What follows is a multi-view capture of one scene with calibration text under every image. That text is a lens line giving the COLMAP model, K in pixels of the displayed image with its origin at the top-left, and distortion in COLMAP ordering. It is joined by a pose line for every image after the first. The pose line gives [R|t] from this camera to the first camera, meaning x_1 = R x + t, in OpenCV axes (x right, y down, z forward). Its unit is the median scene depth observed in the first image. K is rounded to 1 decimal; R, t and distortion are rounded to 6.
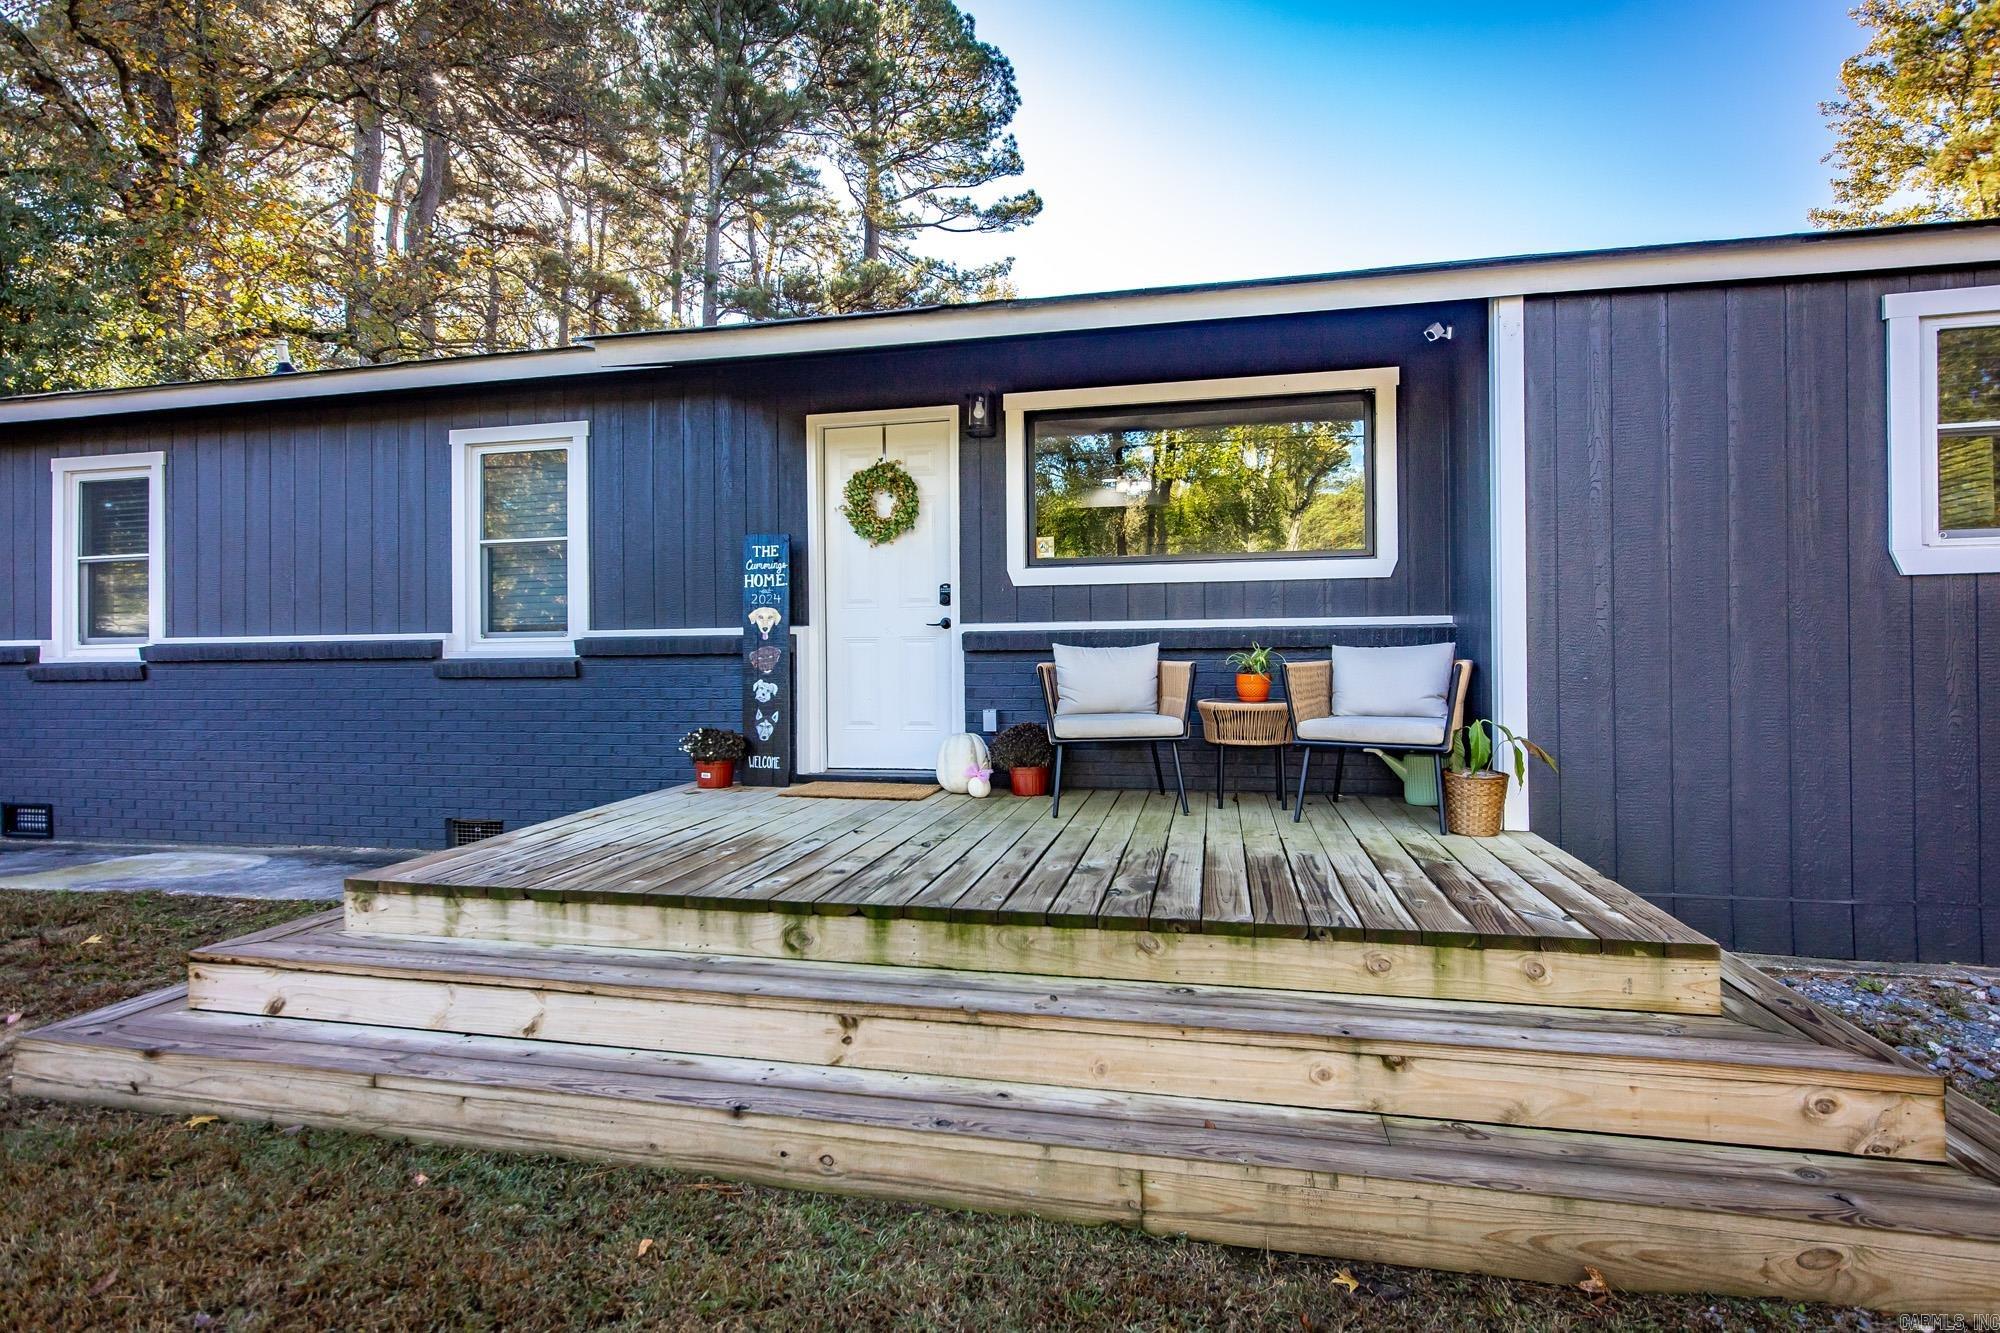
lens RADIAL K [[990.4, 0, 1000.5], [0, 990.4, 660.0], [0, 0, 1]] dist [0.001785, -0.000164]
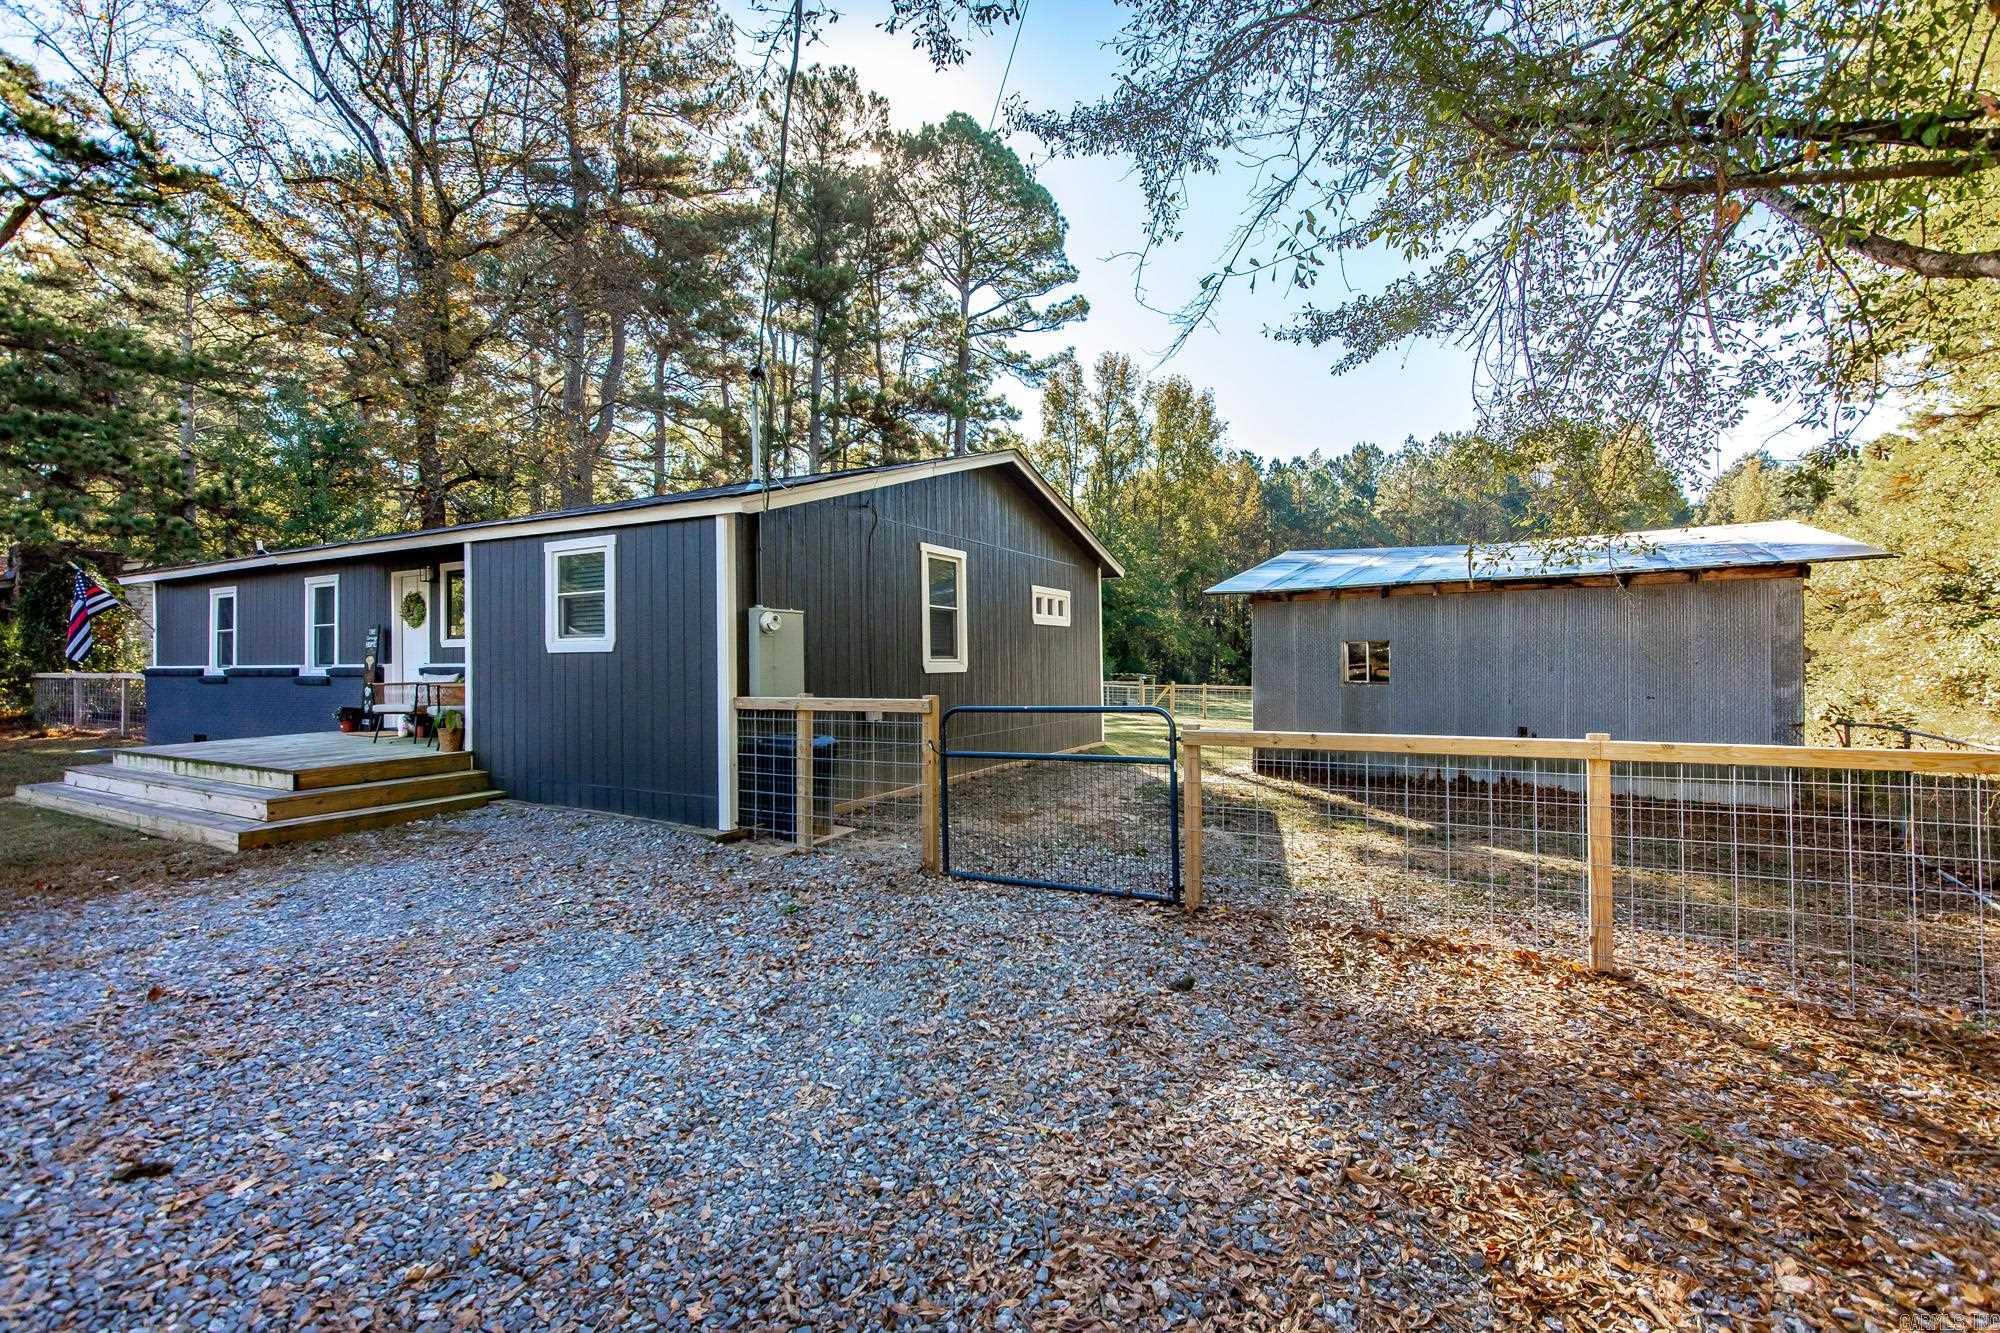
lens RADIAL K [[857.1, 0, 1000.2], [0, 857.1, 662.3], [0, 0, 1]] dist [-0.000582, -0.000254]
pose [[0.957847, 0.004466, -0.287243, 1.753953], [-0.004465, 0.999990, 0.000657, -0.045331], [0.287243, 0.000654, 0.957858, -0.511155]]
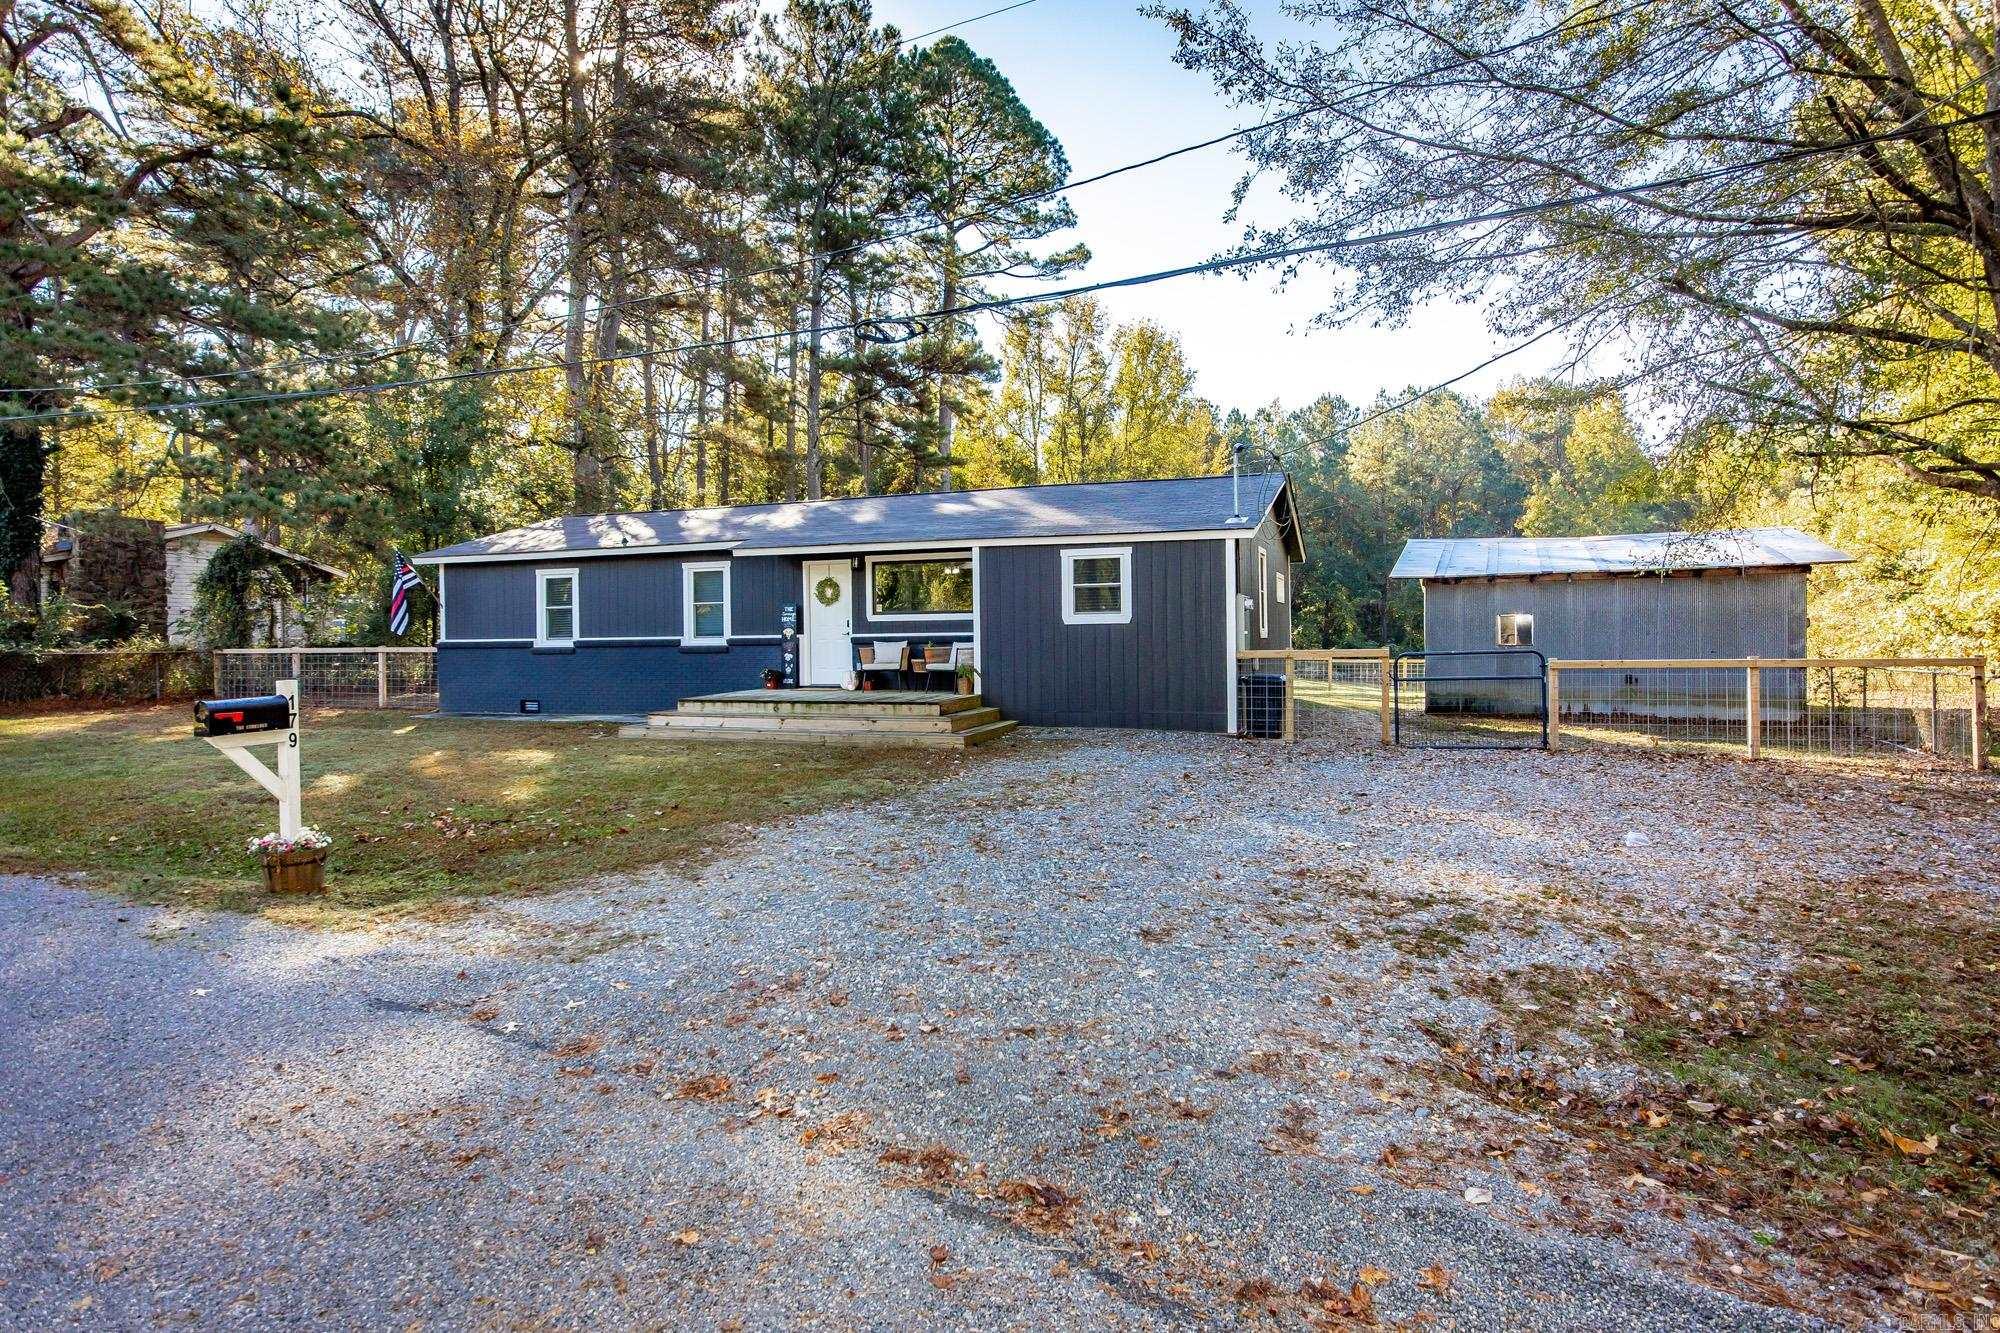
lens RADIAL K [[1078.7, 0, 998.0], [0, 1078.7, 663.8], [0, 0, 1]] dist [-0.004589, 0.000067]
pose [[0.989480, 0.001025, -0.144663, 0.828651], [0.002266, 0.999742, 0.022580, -0.019290], [0.144649, -0.022670, 0.989223, -2.048414]]
